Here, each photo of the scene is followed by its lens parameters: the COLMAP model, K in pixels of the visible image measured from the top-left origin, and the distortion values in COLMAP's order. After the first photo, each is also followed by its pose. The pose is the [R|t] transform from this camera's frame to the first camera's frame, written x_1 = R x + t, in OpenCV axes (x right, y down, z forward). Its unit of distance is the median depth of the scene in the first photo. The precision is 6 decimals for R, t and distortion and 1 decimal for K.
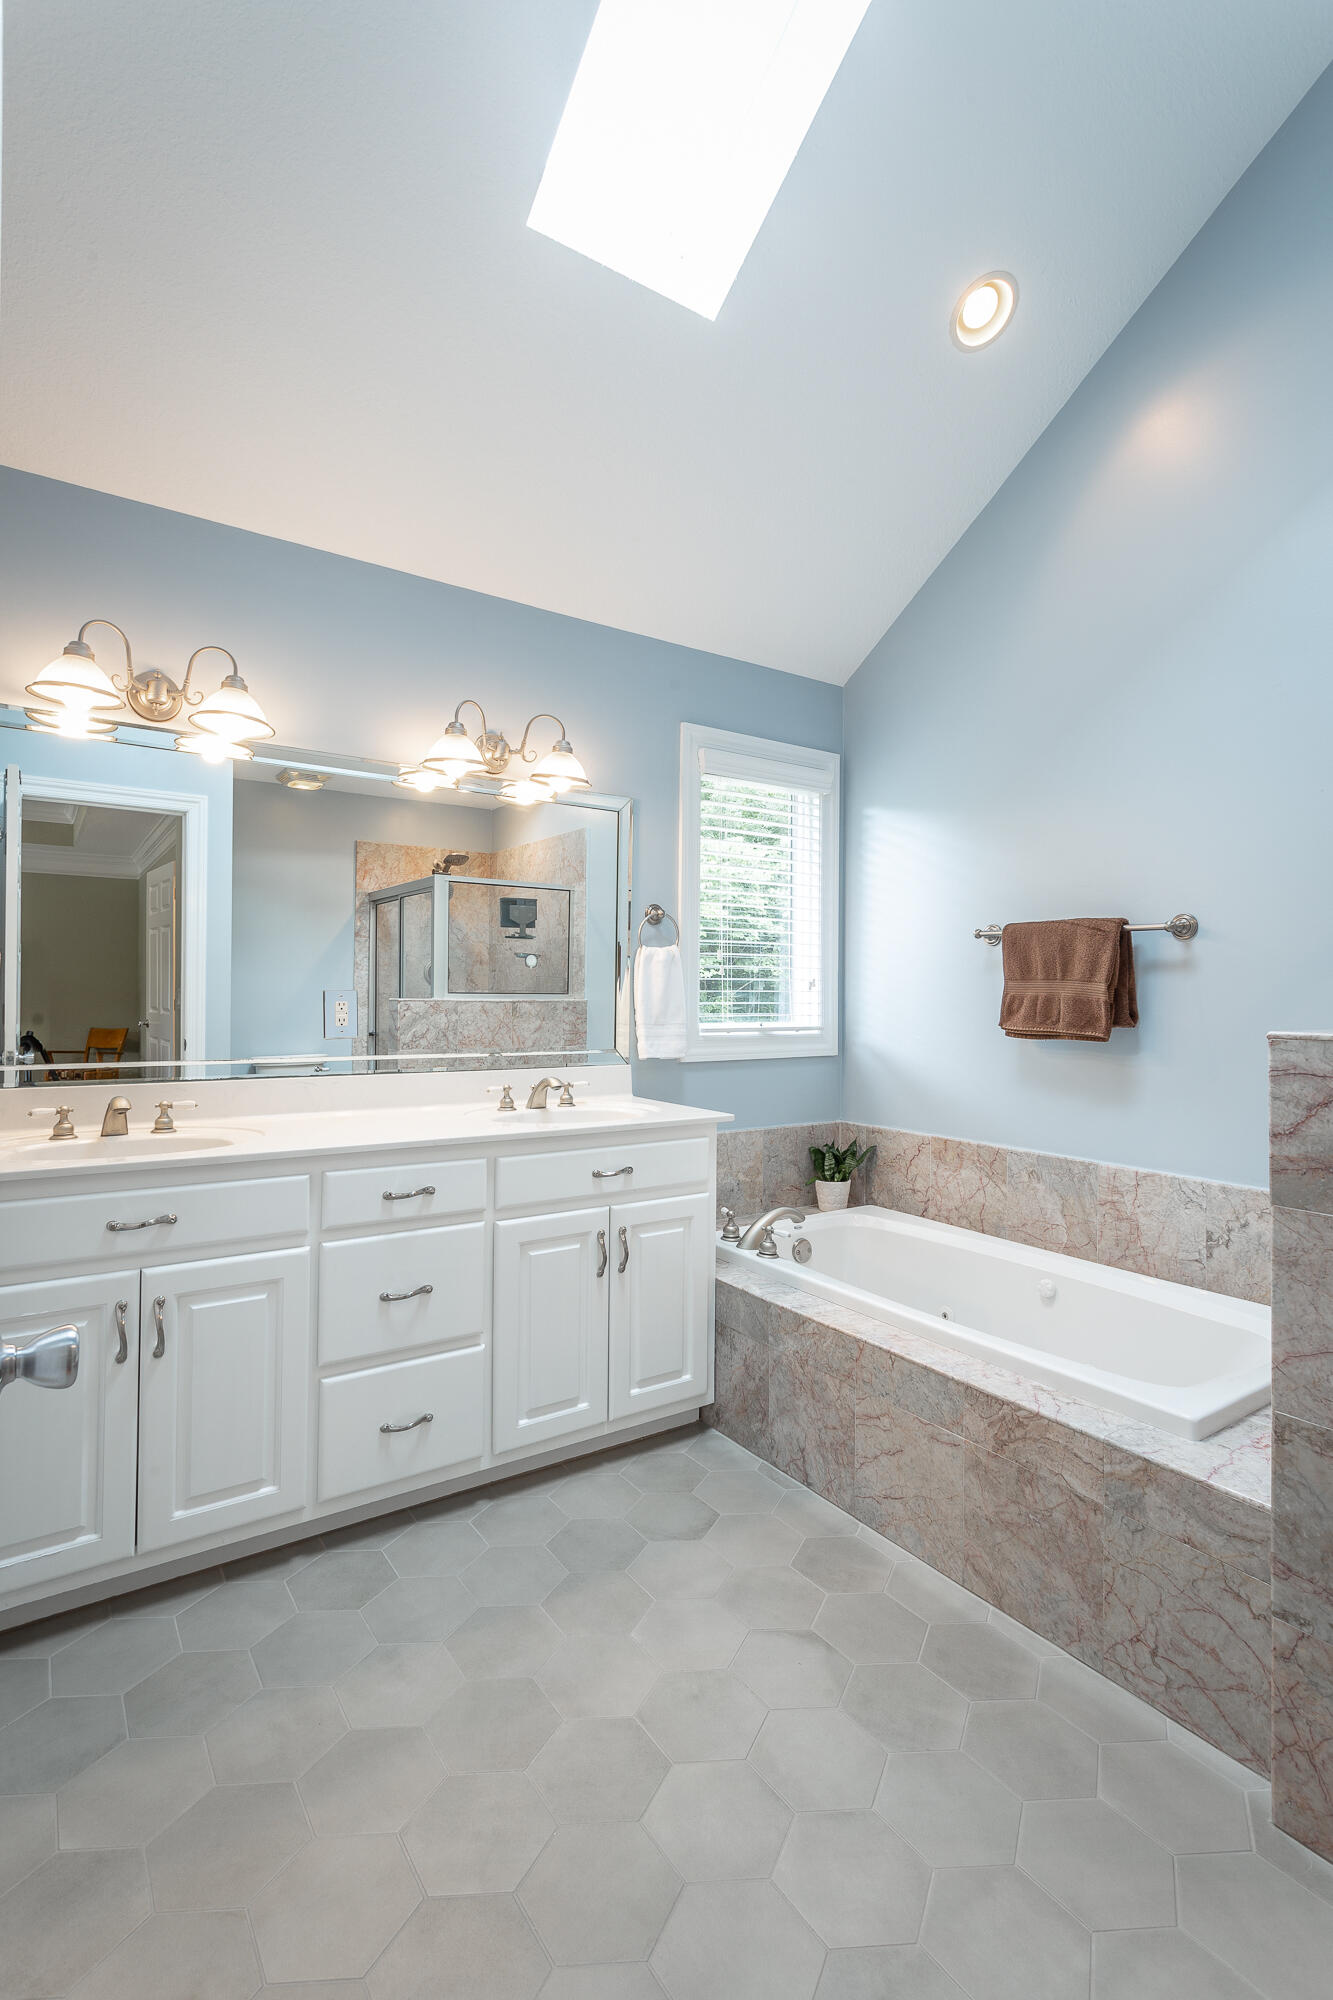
lens RADIAL K [[941.3, 0, 667.7], [0, 941.3, 998.1], [0, 0, 1]] dist [-0.000471, -0.000005]
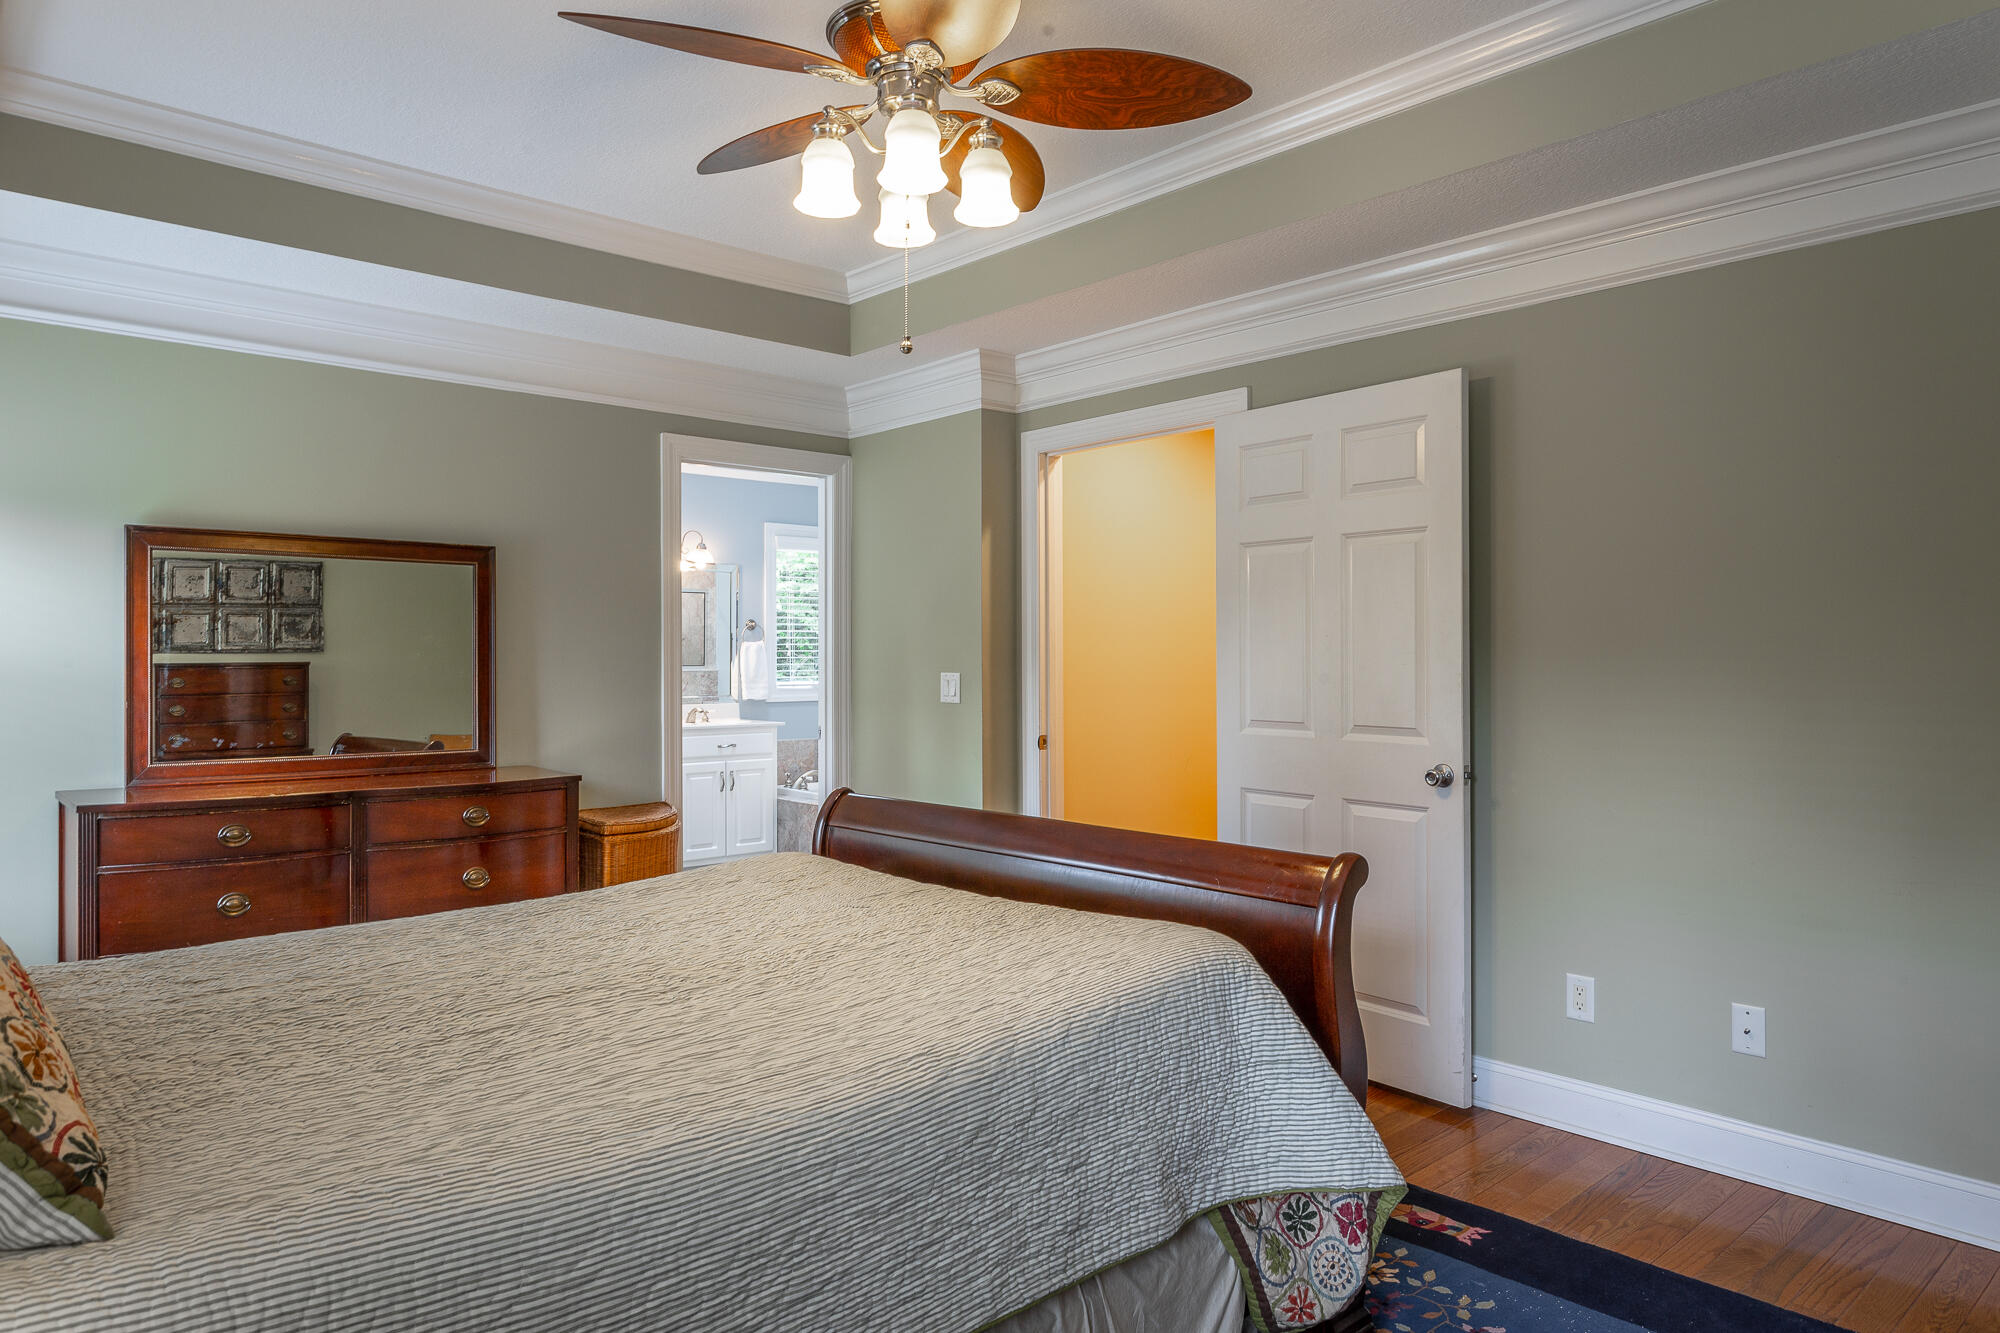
lens RADIAL K [[1313.9, 0, 998.3], [0, 1313.9, 665.5], [0, 0, 1]] dist [0.000170, 0.000000]
pose [[0.993103, -0.014631, 0.116333, 0.175243], [0.014417, 0.999892, 0.002674, -0.006231], [-0.116359, -0.000978, 0.993207, -1.724543]]
